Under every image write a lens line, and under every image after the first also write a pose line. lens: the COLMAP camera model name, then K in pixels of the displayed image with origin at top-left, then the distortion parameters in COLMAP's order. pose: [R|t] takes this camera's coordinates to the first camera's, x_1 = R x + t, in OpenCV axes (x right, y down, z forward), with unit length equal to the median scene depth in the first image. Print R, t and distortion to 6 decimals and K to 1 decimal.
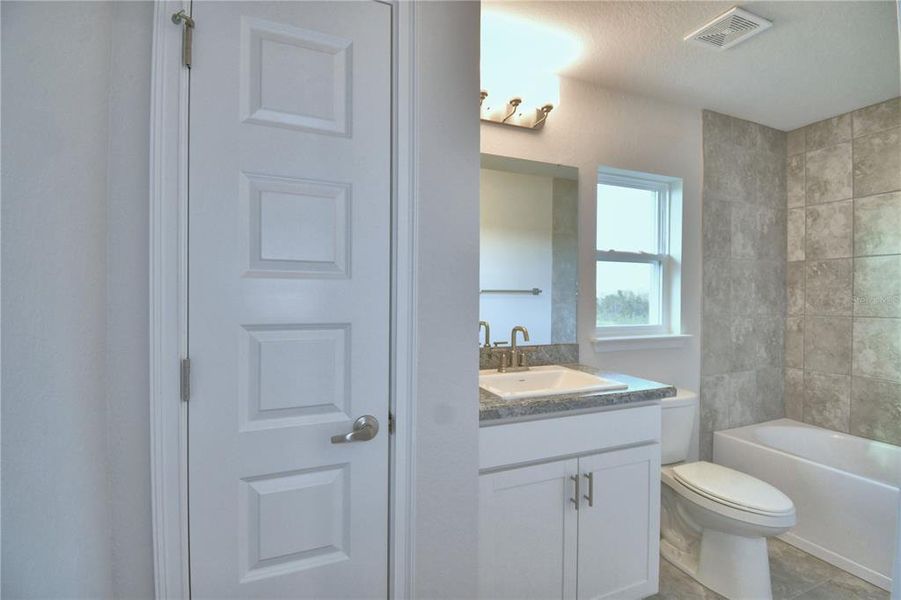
lens RADIAL K [[393.4, 0, 445.3], [0, 393.4, 299.8], [0, 0, 1]] dist [0.024603, -0.028318]
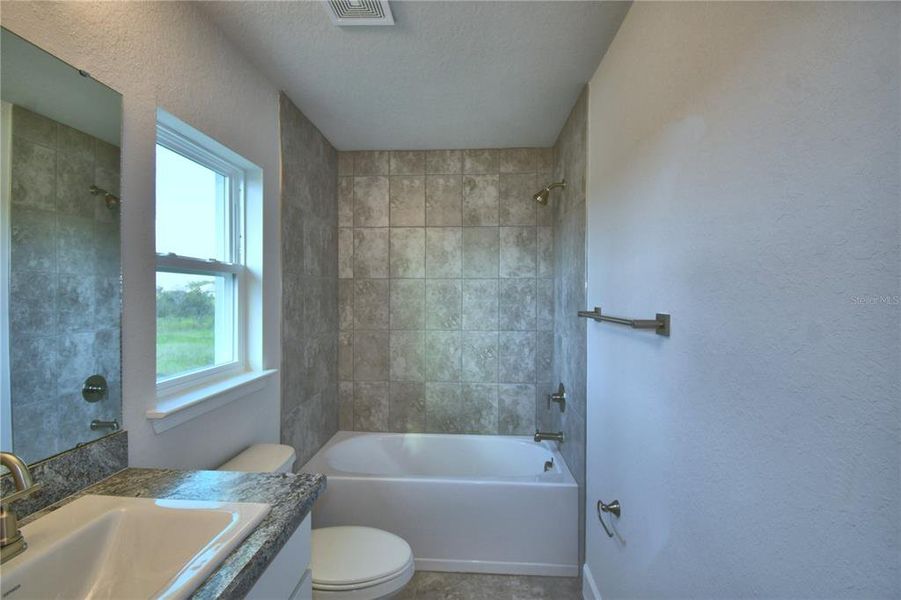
lens RADIAL K [[409.4, 0, 450.5], [0, 409.4, 300.0], [0, 0, 1]] dist [0.026641, -0.029740]
pose [[0.419141, -0.011077, 0.907854, 0.019455], [0.006286, 0.999937, 0.009299, -0.054150], [-0.907899, 0.001809, 0.419184, 0.318947]]
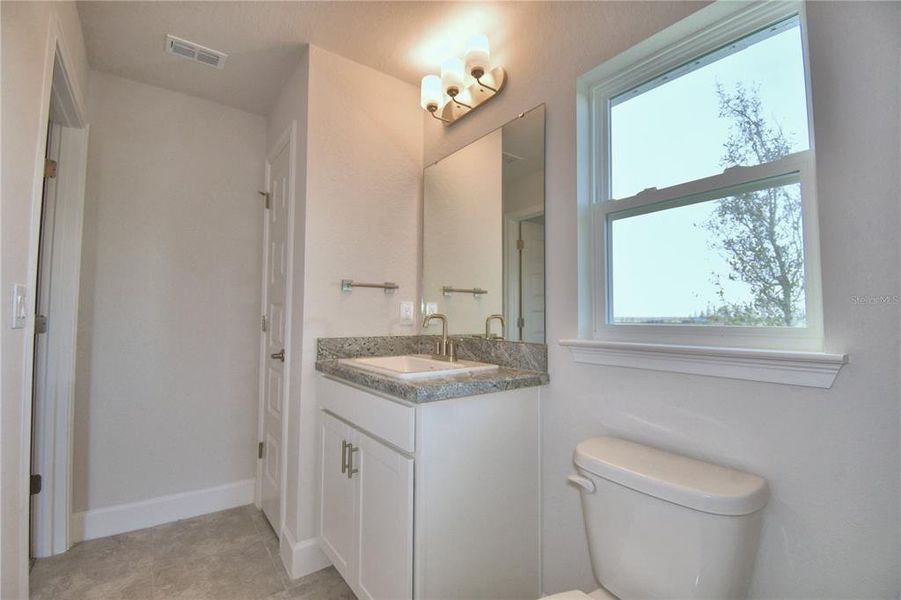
lens RADIAL K [[393.4, 0, 445.3], [0, 393.4, 299.8], [0, 0, 1]] dist [0.024603, -0.028318]
pose [[0.257425, -0.047153, -0.965147, 0.828582], [-0.006131, 0.998709, -0.050428, 0.056972], [0.966279, 0.018899, 0.256804, 0.541330]]
